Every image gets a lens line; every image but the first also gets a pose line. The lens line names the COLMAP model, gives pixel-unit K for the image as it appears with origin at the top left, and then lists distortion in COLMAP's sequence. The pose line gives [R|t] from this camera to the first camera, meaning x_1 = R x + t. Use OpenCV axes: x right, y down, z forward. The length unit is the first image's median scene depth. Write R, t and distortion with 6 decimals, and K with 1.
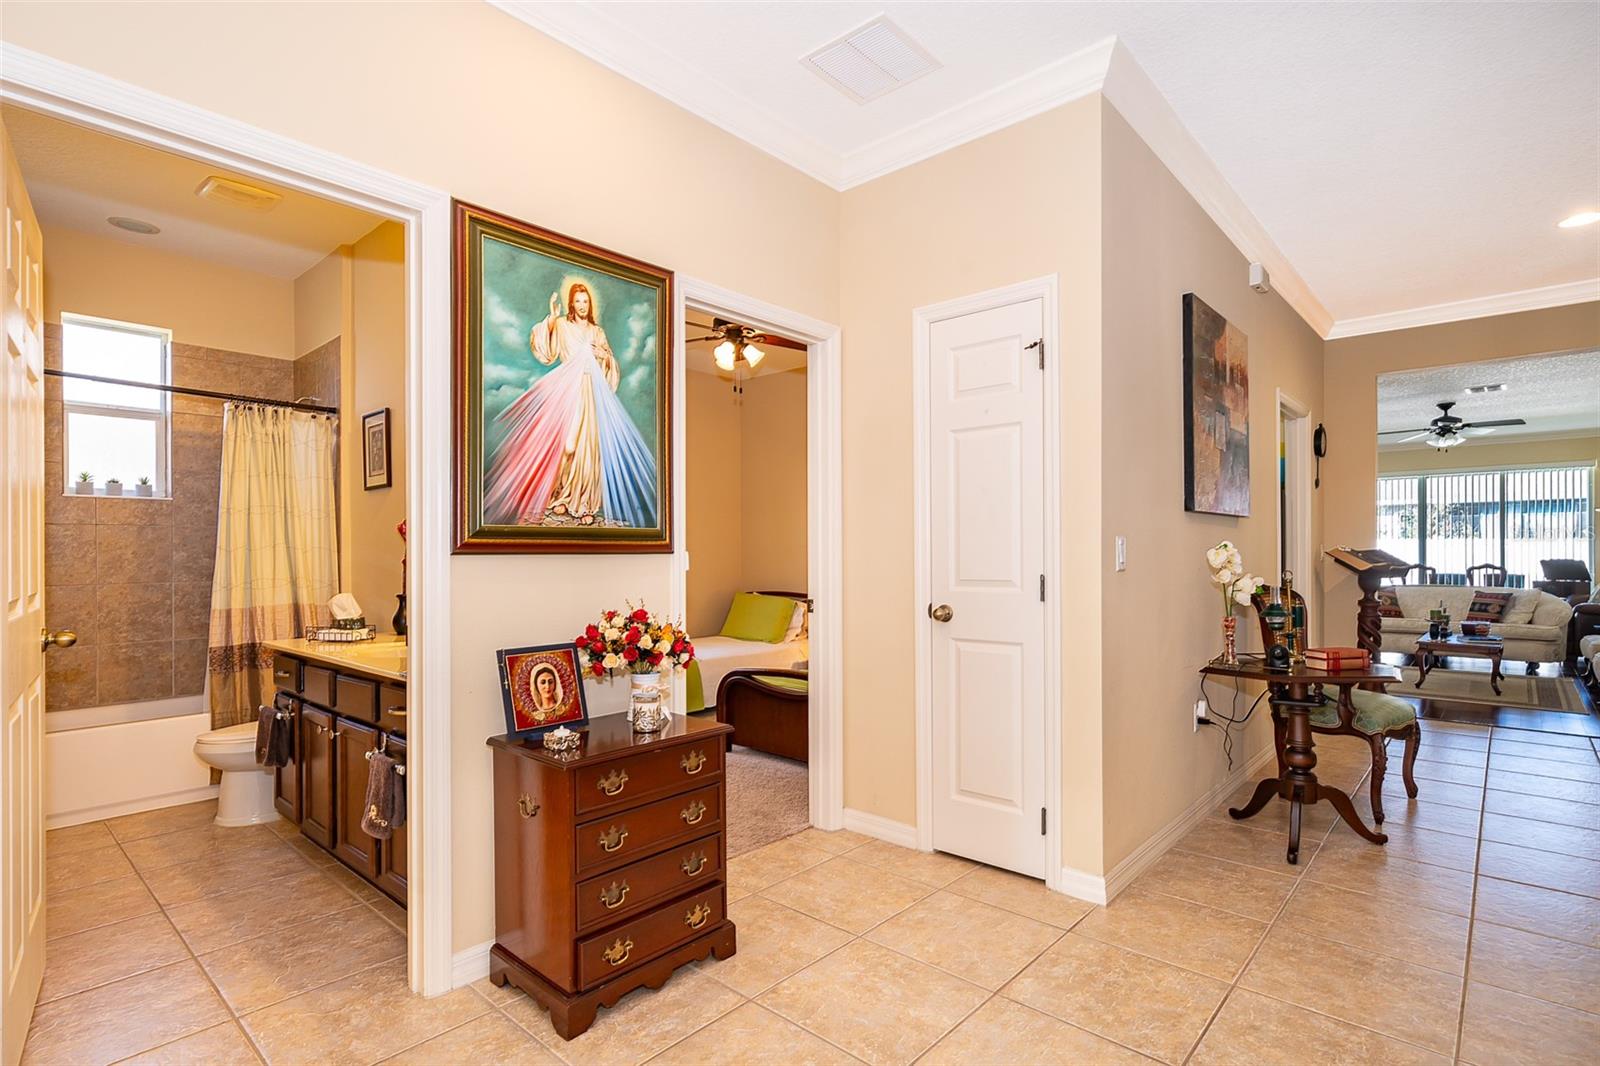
lens RADIAL K [[804.3, 0, 807.8], [0, 804.3, 557.3], [0, 0, 1]] dist [0.003537, 0.002268]
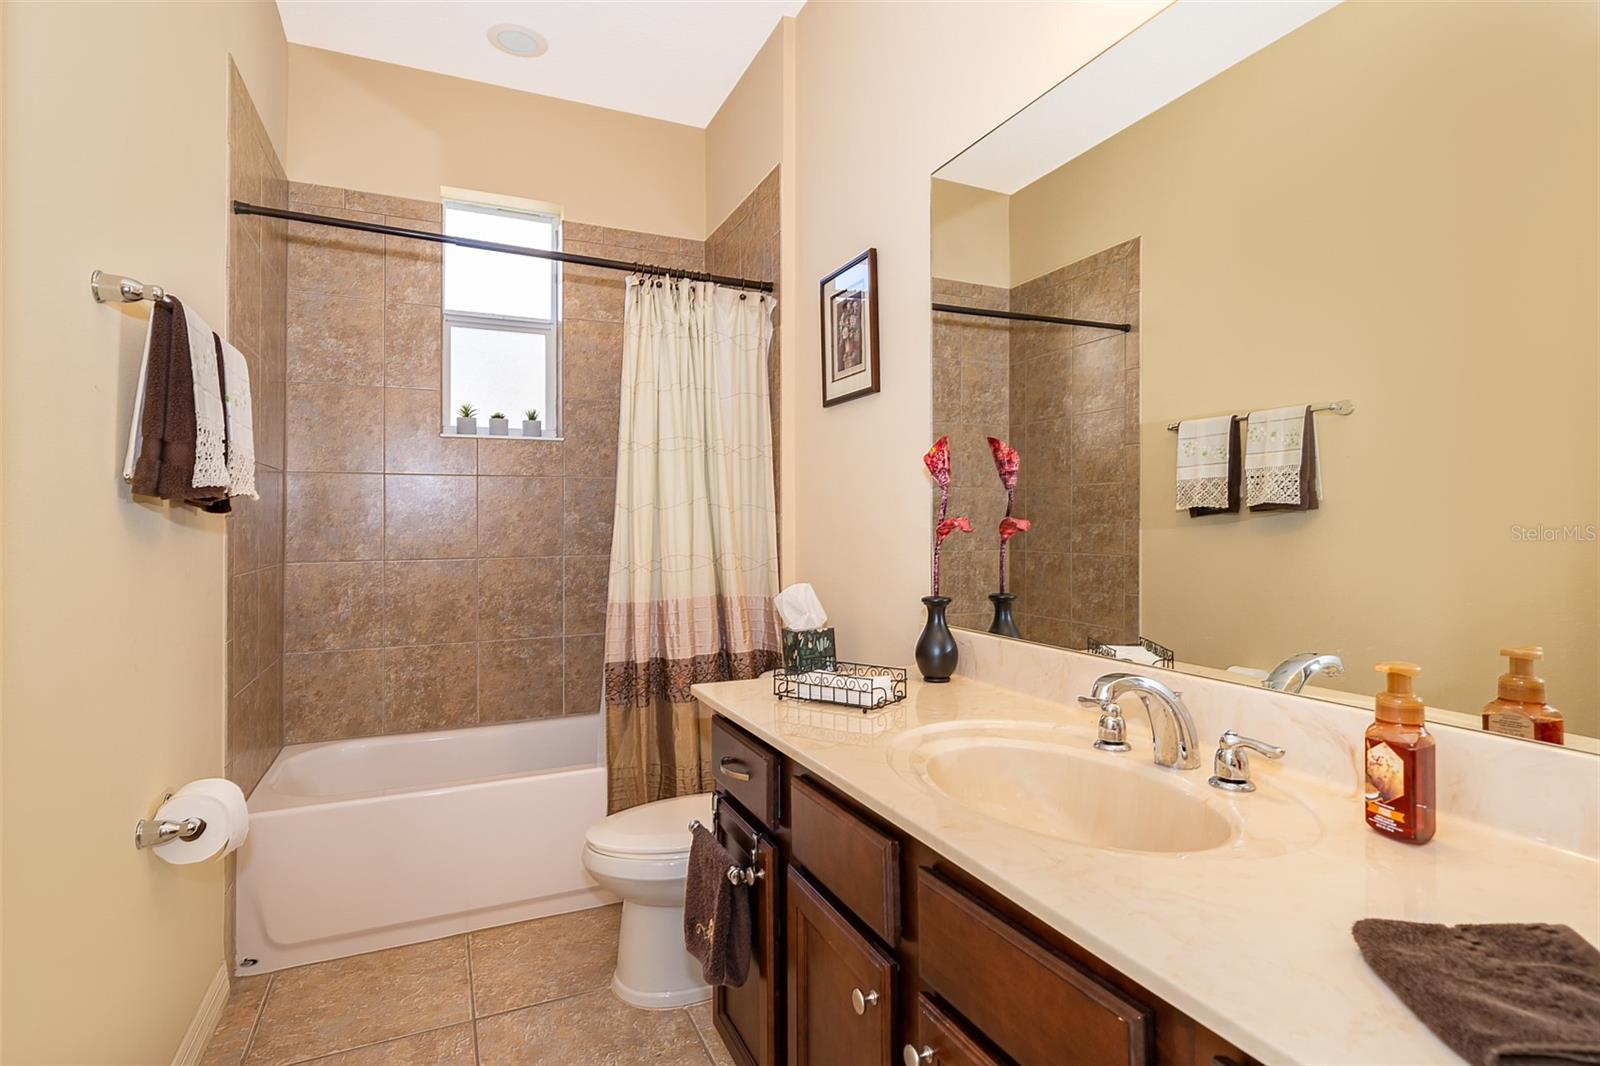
lens RADIAL K [[804.3, 0, 801.9], [0, 804.3, 526.5], [0, 0, 1]] dist [0.003537, 0.002268]
pose [[0.921334, 0.003876, -0.388753, -0.334131], [-0.003275, 0.999992, 0.002208, 0.003095], [0.388759, -0.000761, 0.921339, 0.450523]]
